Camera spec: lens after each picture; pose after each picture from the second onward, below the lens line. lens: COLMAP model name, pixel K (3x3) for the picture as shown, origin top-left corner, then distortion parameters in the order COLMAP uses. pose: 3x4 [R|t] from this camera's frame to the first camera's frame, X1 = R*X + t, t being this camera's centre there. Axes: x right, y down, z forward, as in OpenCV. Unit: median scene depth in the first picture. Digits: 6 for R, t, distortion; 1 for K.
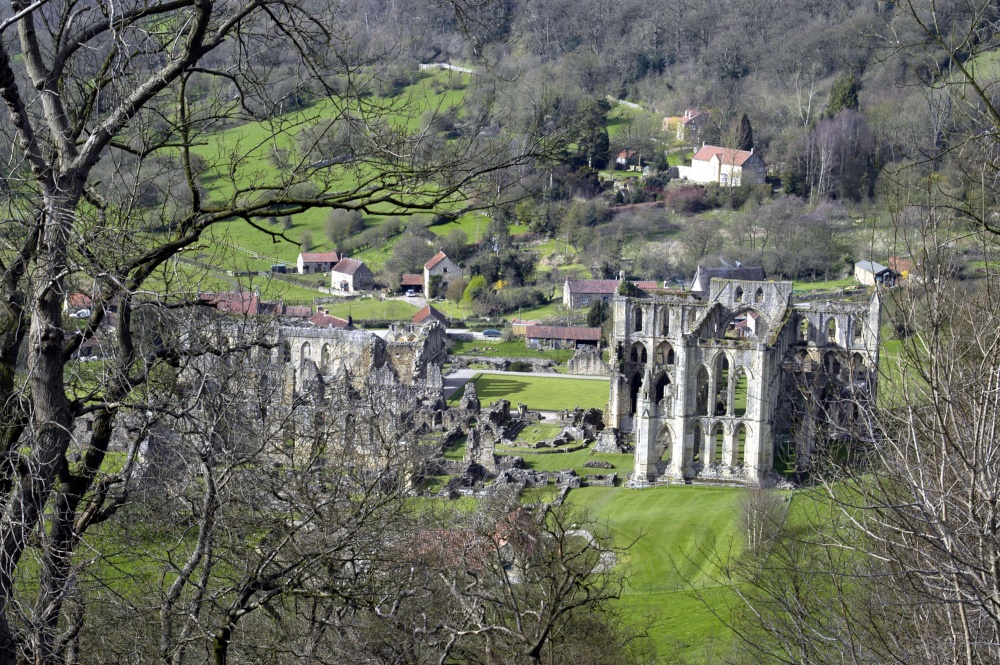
lens RADIAL K [[825.8, 0, 499.0], [0, 825.8, 334.4], [0, 0, 1]] dist [-0.010611, 0.012515]
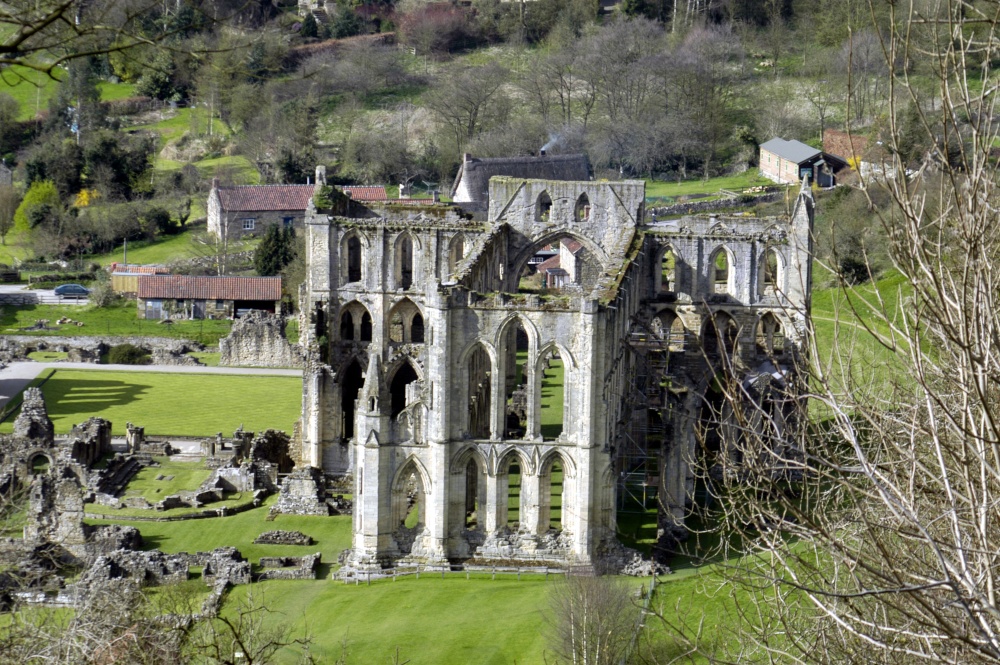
lens RADIAL K [[825.8, 0, 499.4], [0, 825.8, 329.7], [0, 0, 1]] dist [-0.010611, 0.012515]
pose [[0.999480, -0.023080, 0.022529, 0.248797], [0.023244, 0.999705, -0.007037, 0.032598], [-0.022360, 0.007557, 0.999721, 0.474031]]
